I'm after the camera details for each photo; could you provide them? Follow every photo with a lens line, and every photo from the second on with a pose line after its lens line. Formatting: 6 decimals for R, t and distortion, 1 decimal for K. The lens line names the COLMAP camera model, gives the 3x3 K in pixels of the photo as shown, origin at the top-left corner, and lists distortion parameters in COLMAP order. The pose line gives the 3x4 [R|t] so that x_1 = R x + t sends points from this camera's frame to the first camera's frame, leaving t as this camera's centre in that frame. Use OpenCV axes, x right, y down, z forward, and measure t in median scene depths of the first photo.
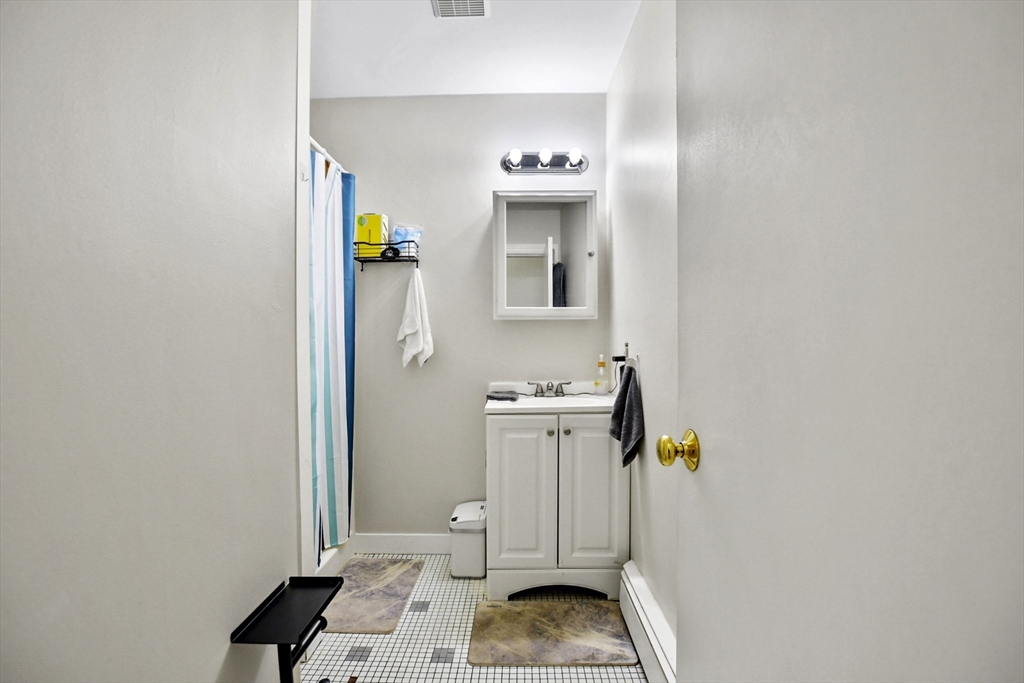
lens RADIAL K [[458.5, 0, 514.0], [0, 458.5, 343.5], [0, 0, 1]] dist [-0.027678, 0.000741]
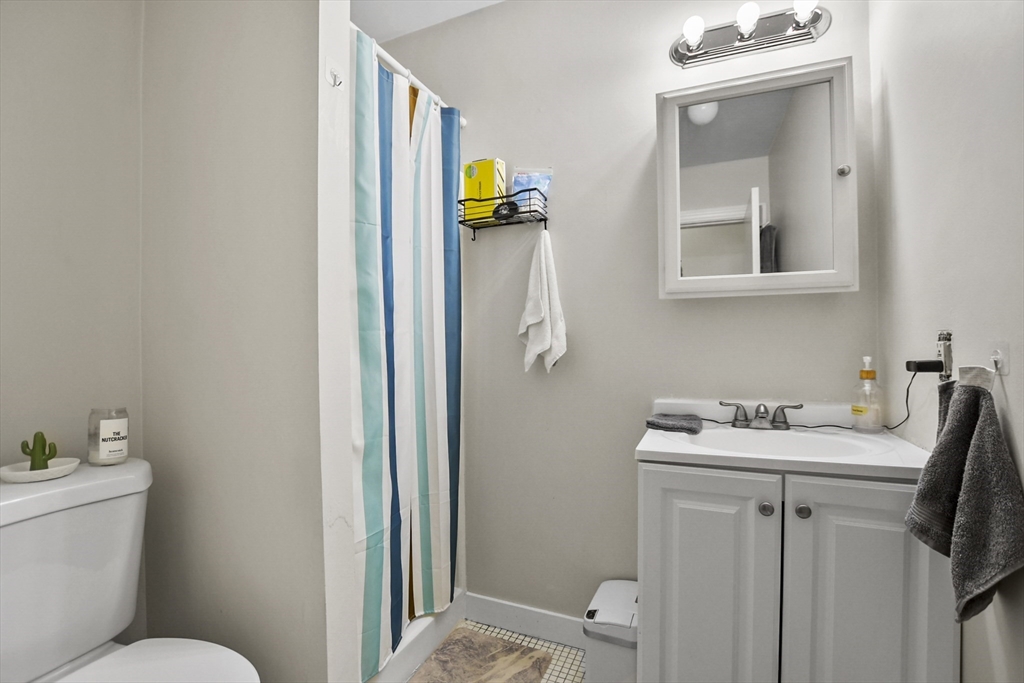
lens RADIAL K [[458.5, 0, 509.0], [0, 458.5, 340.4], [0, 0, 1]] dist [-0.027678, 0.000741]
pose [[0.916907, -0.003470, -0.399087, 0.015852], [0.001741, 0.999987, -0.004695, 0.006914], [0.399098, 0.003610, 0.916901, 0.350924]]
